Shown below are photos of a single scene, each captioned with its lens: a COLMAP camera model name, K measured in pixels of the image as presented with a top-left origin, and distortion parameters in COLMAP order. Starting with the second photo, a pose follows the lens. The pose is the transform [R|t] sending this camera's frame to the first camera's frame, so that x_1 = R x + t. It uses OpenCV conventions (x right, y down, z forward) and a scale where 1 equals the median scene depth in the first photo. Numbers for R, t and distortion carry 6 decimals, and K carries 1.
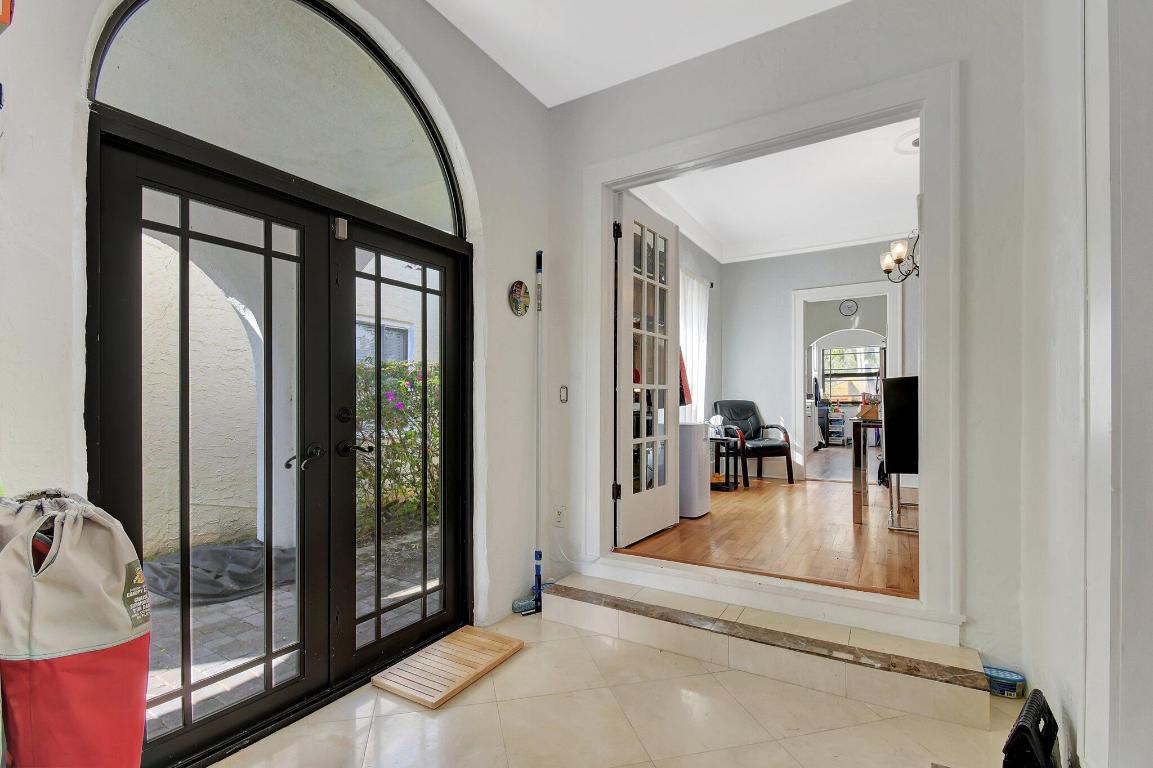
lens RADIAL K [[524.8, 0, 574.0], [0, 524.8, 388.3], [0, 0, 1]] dist [-0.007633, -0.001013]
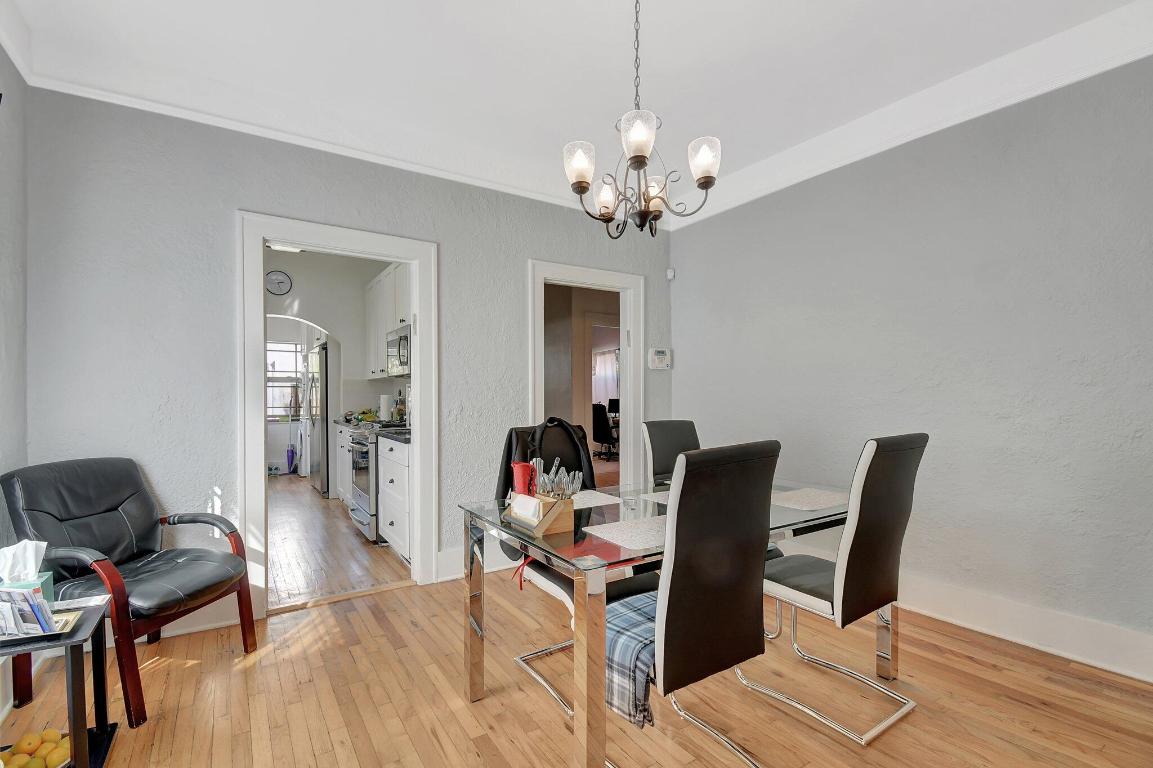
lens RADIAL K [[524.8, 0, 573.5], [0, 524.8, 392.9], [0, 0, 1]] dist [-0.007633, -0.001013]
pose [[0.440500, -0.006983, 0.897725, 0.130359], [-0.002356, 0.999957, 0.008934, -0.033028], [-0.897750, -0.006050, 0.440465, 0.519901]]
